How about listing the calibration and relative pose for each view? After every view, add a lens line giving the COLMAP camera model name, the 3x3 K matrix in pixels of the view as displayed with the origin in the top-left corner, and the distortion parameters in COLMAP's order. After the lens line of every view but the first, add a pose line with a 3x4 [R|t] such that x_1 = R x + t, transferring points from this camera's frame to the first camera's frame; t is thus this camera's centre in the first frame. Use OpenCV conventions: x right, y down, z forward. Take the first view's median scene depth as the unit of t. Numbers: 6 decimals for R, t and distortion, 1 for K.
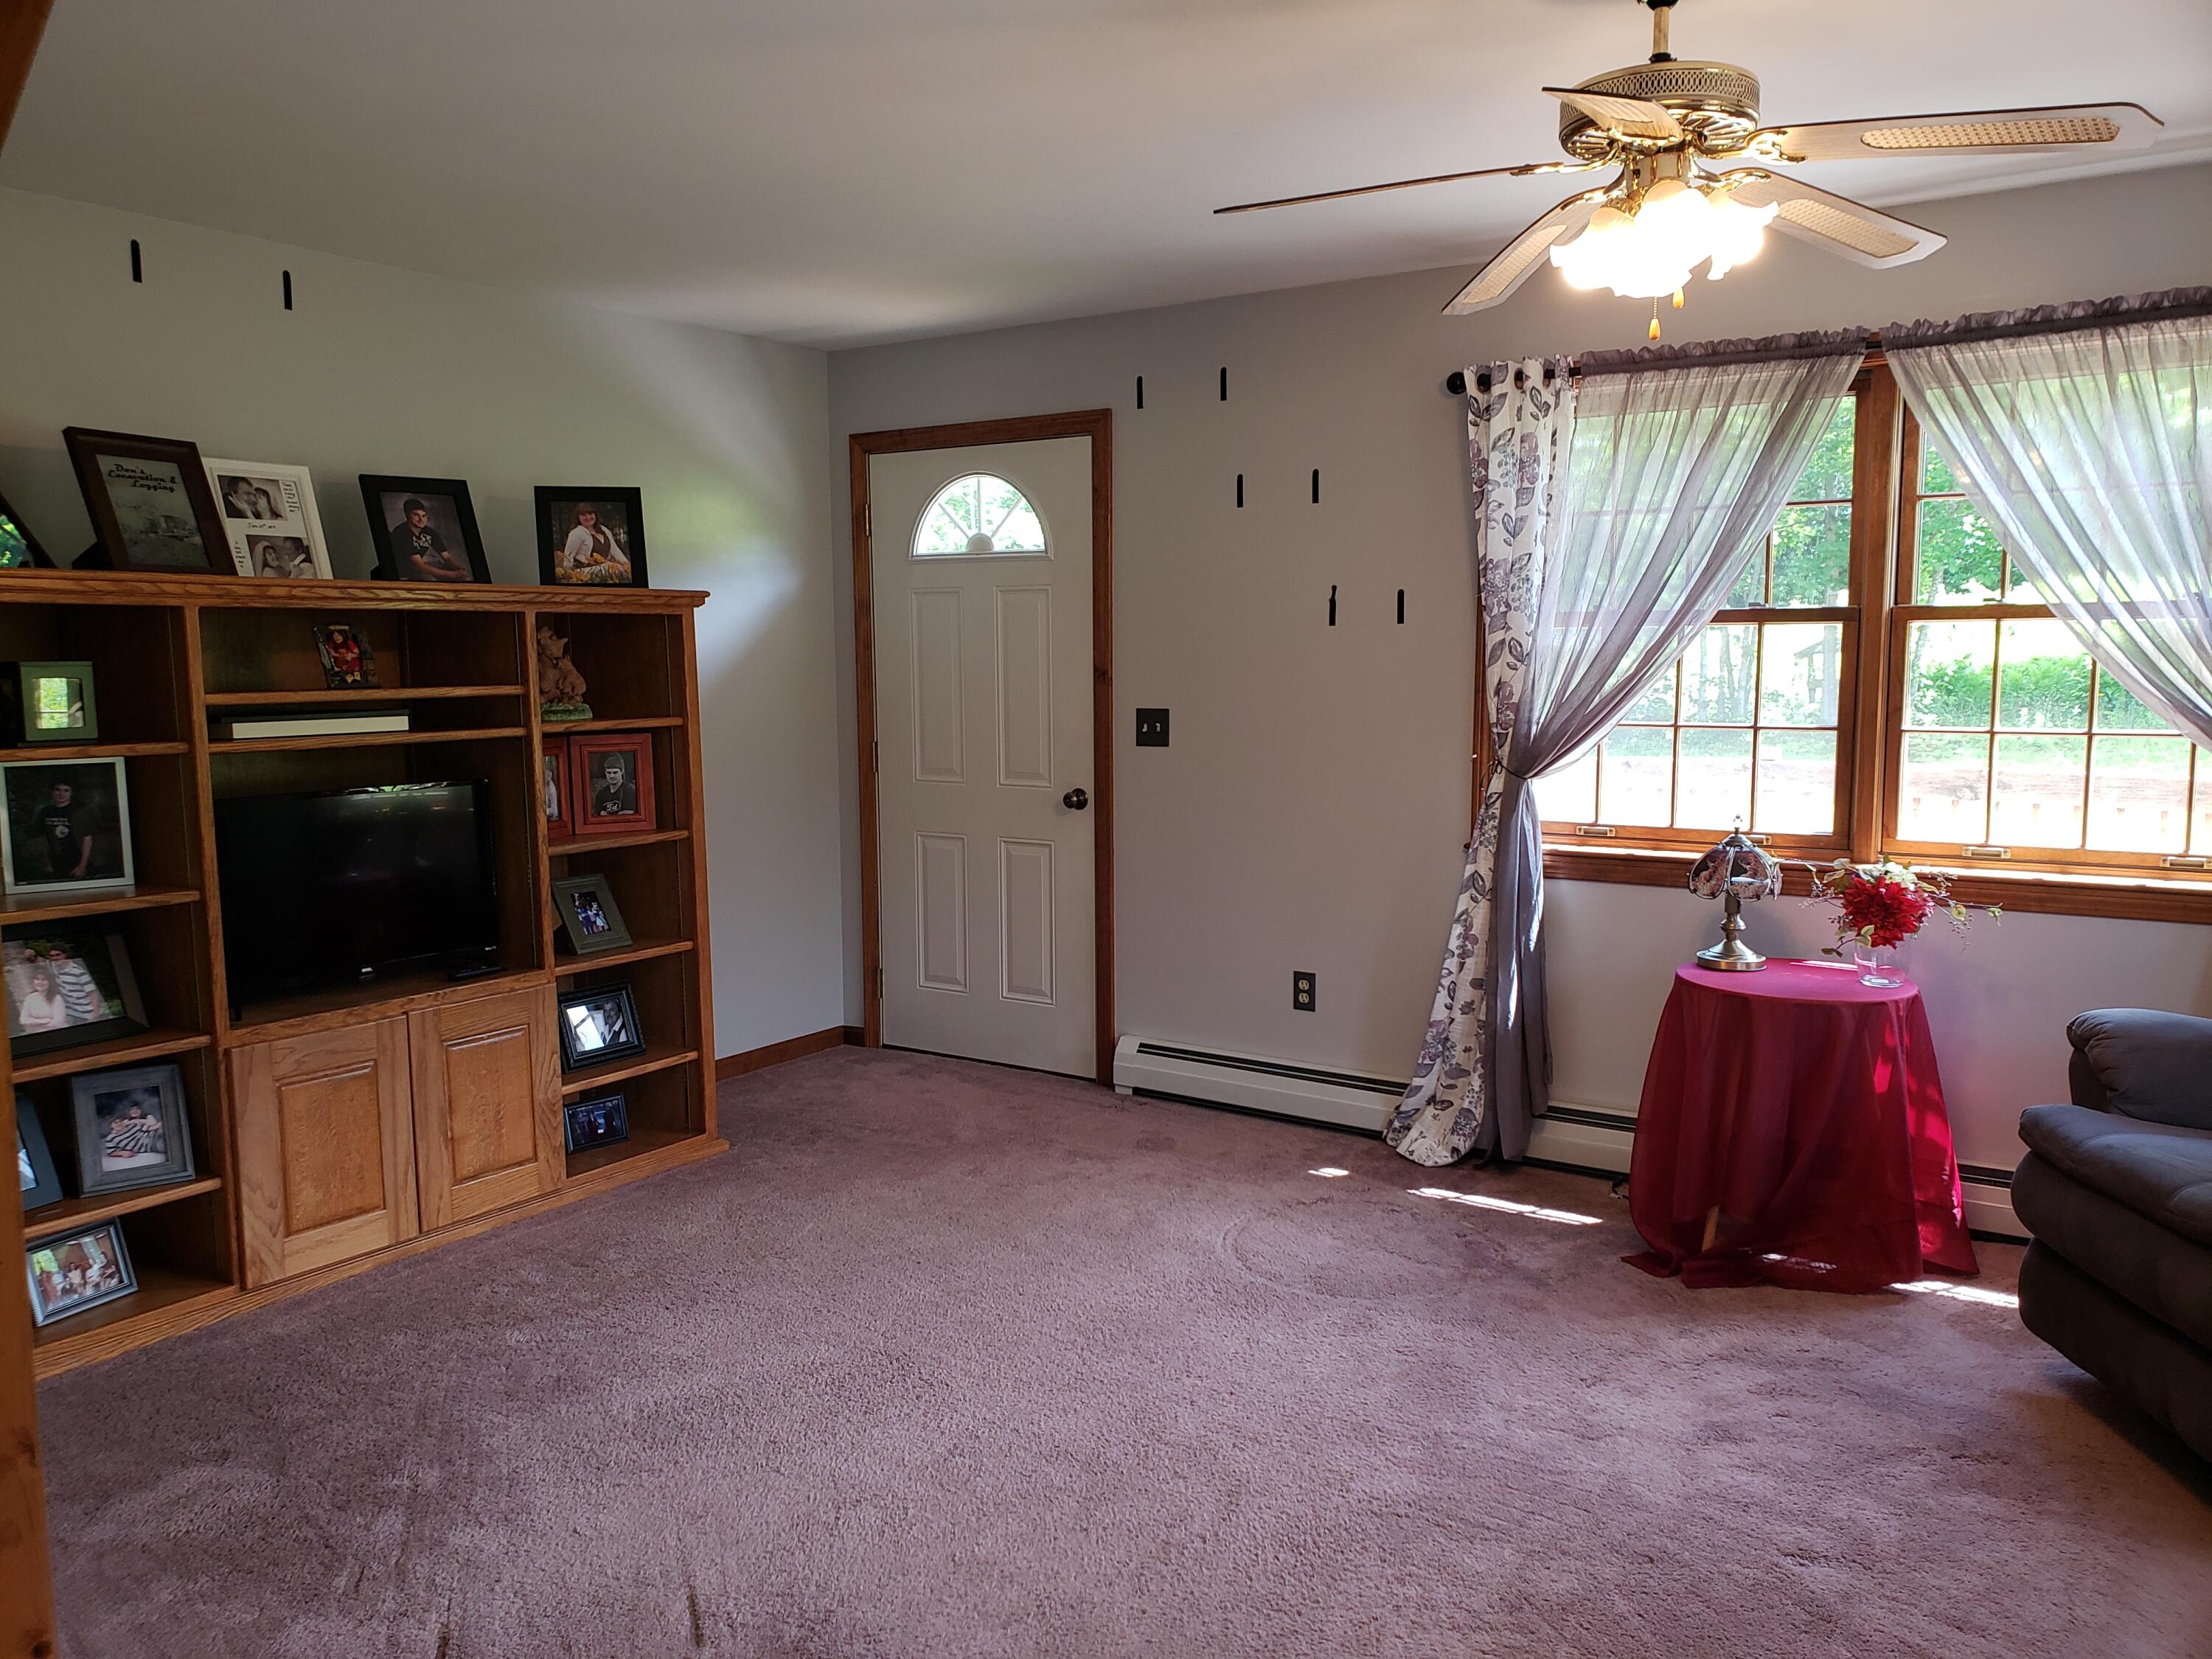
lens RADIAL K [[1697.0, 0, 1094.6], [0, 1697.0, 824.0], [0, 0, 1]] dist [0.008517, -0.001557]
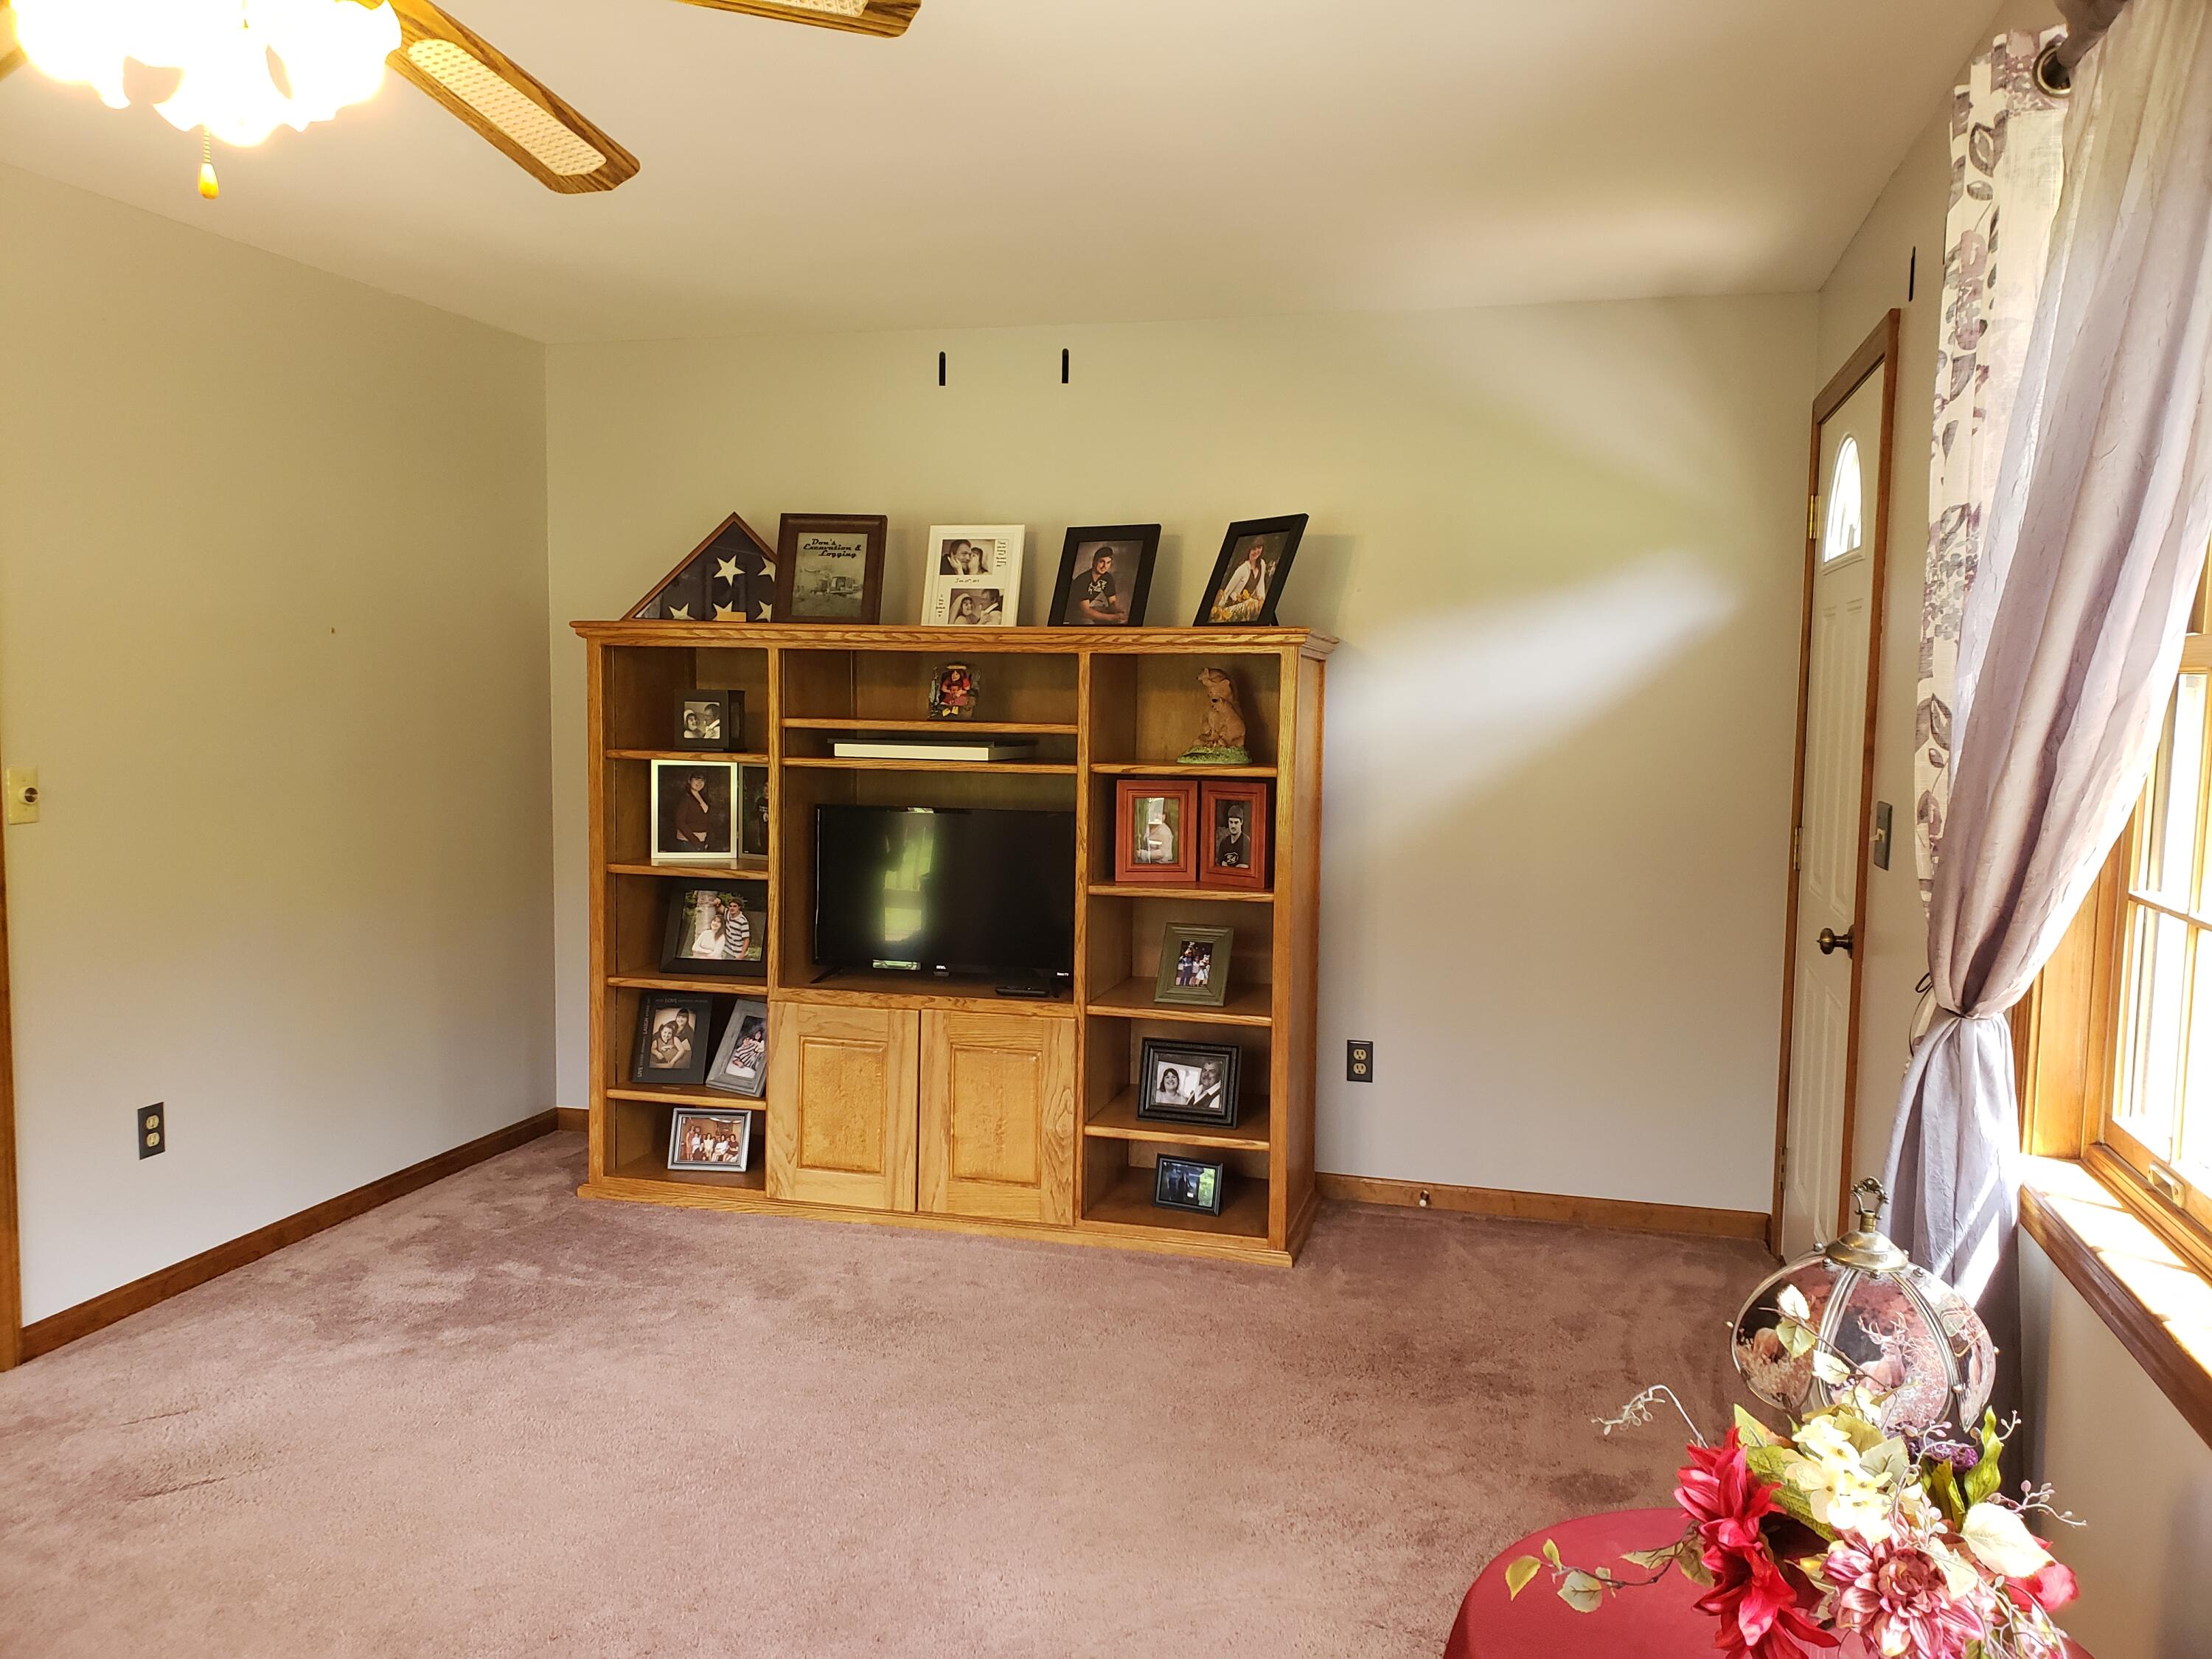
lens RADIAL K [[1708.4, 0, 1106.0], [0, 1708.4, 829.5], [0, 0, 1]] dist [0.188392, -0.001085]
pose [[0.333966, 0.092193, -0.938066, 0.665471], [-0.114328, 0.991820, 0.056773, -0.082381], [0.935626, 0.088286, 0.341774, 0.693866]]
